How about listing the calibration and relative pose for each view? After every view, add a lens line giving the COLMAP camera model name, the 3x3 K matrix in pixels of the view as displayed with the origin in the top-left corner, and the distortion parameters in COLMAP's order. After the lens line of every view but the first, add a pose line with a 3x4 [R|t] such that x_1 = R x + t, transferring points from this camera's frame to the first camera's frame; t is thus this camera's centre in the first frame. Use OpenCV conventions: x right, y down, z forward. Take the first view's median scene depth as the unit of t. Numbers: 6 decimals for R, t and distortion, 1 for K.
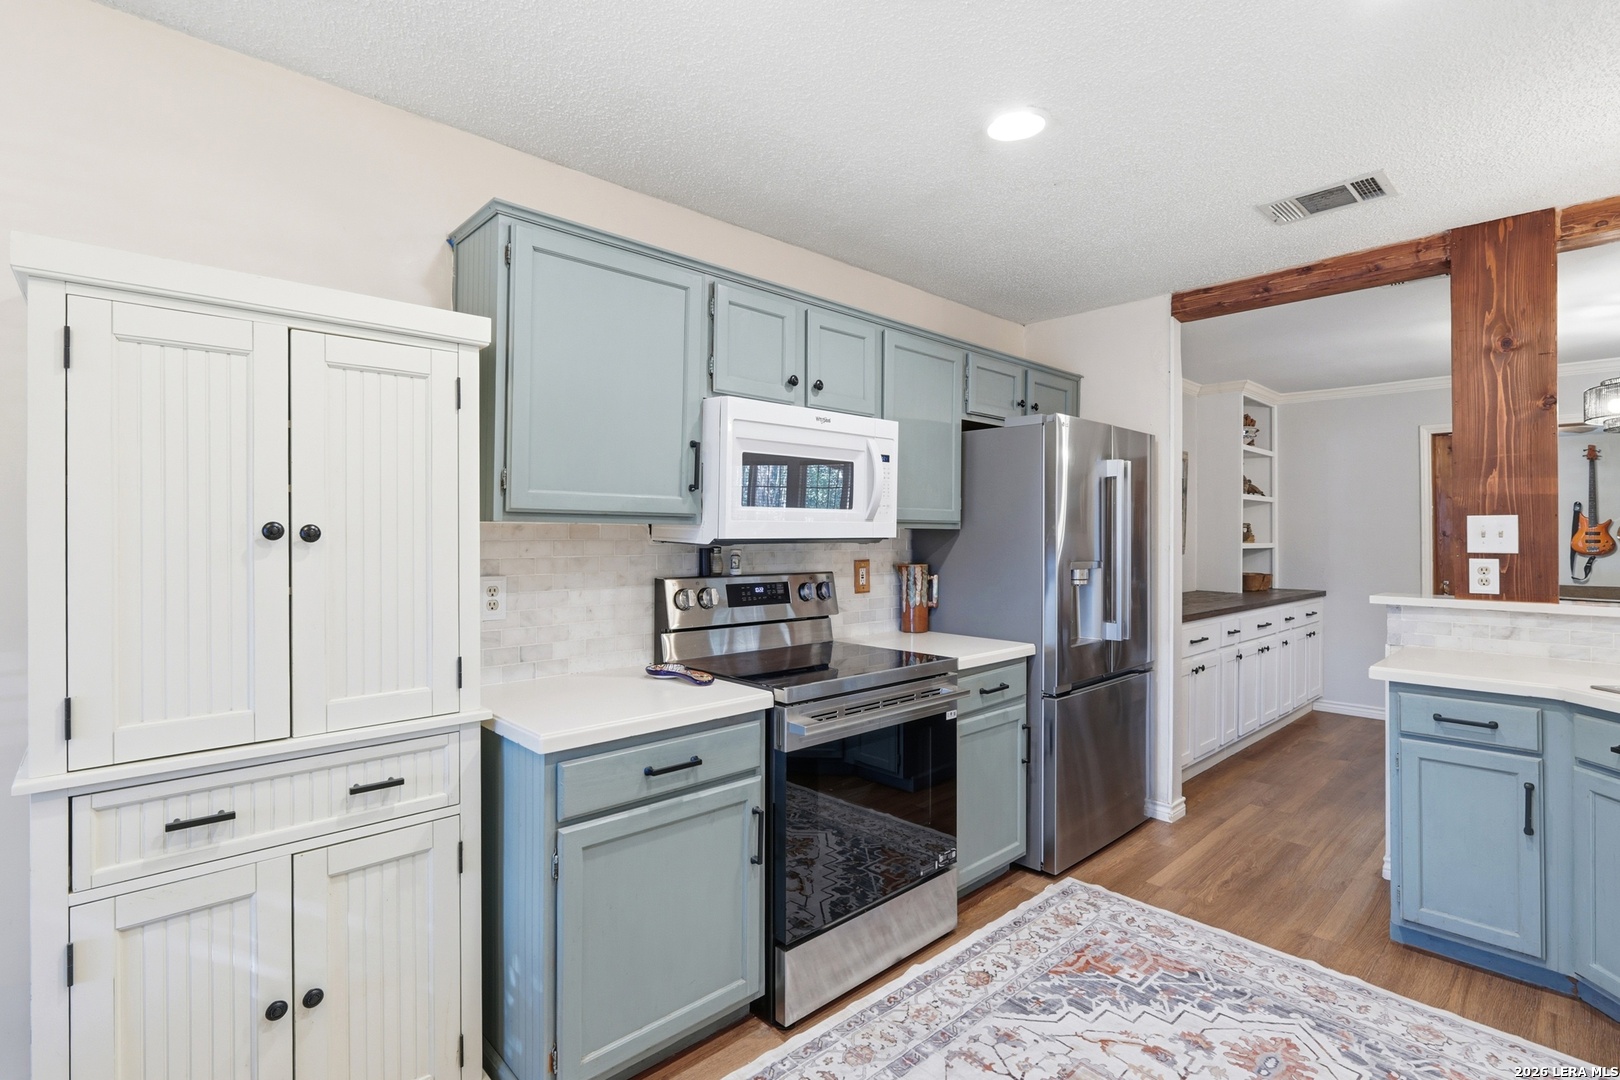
lens RADIAL K [[749.8, 0, 805.4], [0, 749.8, 526.4], [0, 0, 1]] dist [-0.013556, 0.003240]
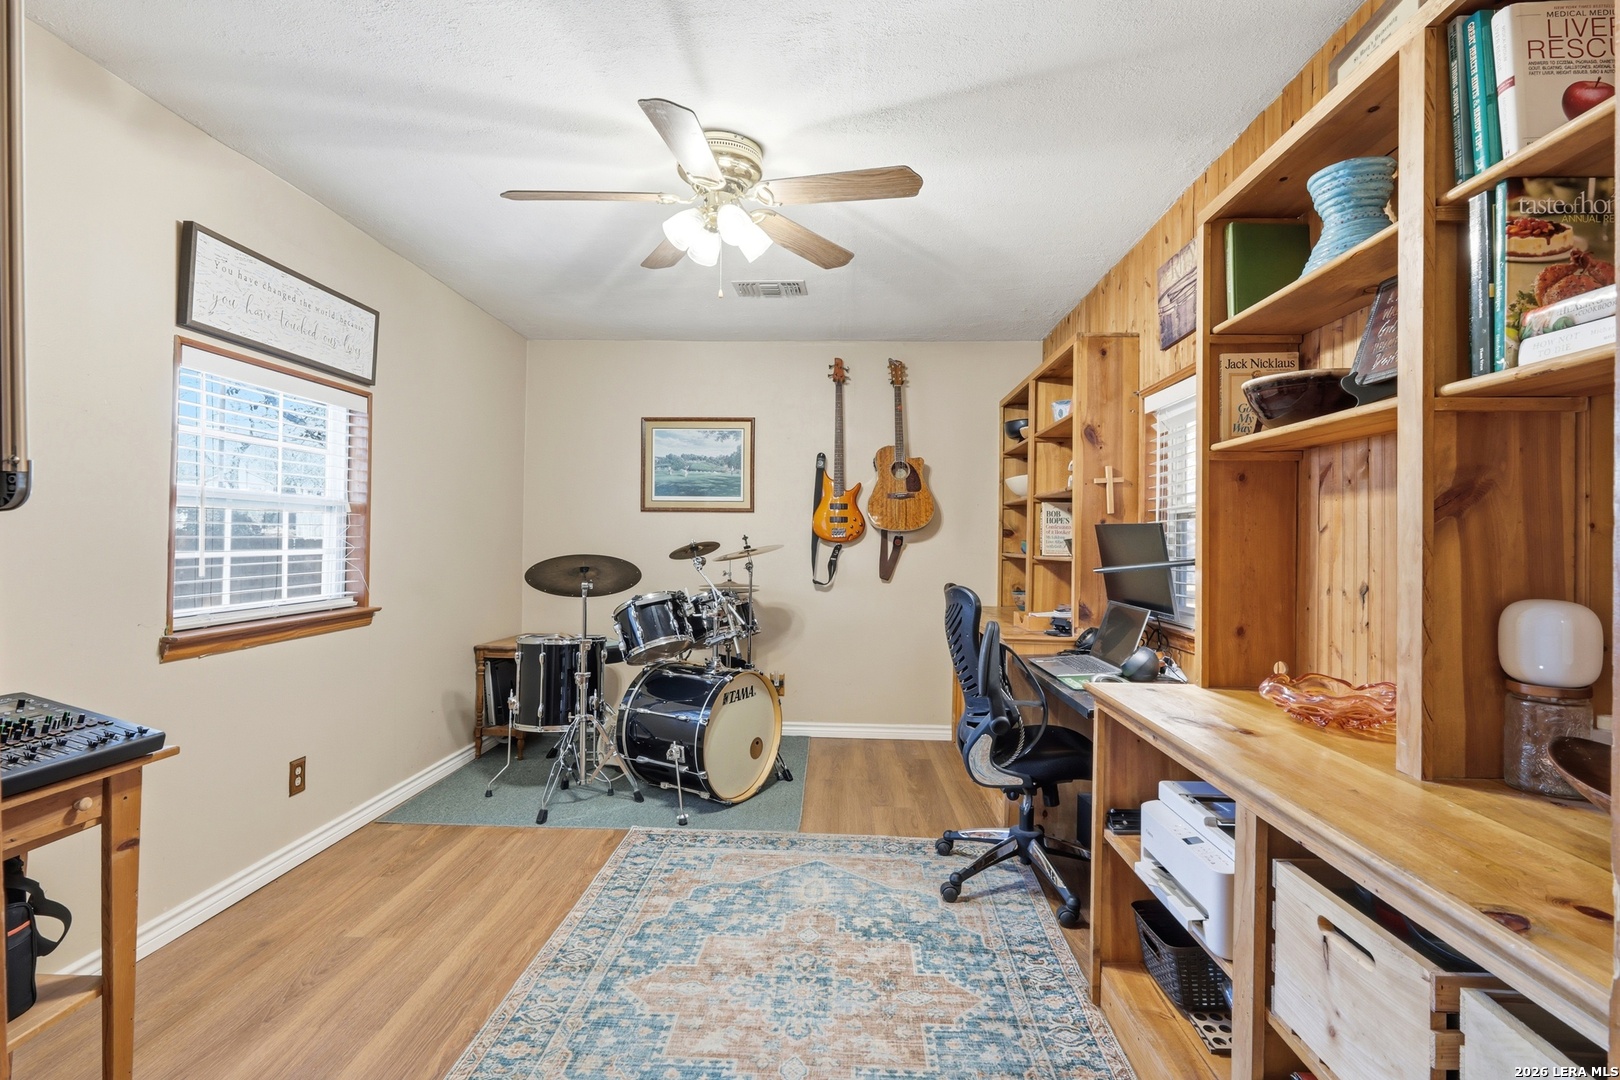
lens RADIAL K [[749.8, 0, 807.8], [0, 749.8, 528.6], [0, 0, 1]] dist [-0.013556, 0.003240]
pose [[0.712603, -0.000651, 0.701567, 1.789805], [-0.008677, 0.999915, 0.009741, 0.062675], [-0.701514, -0.013029, 0.712537, 1.693280]]
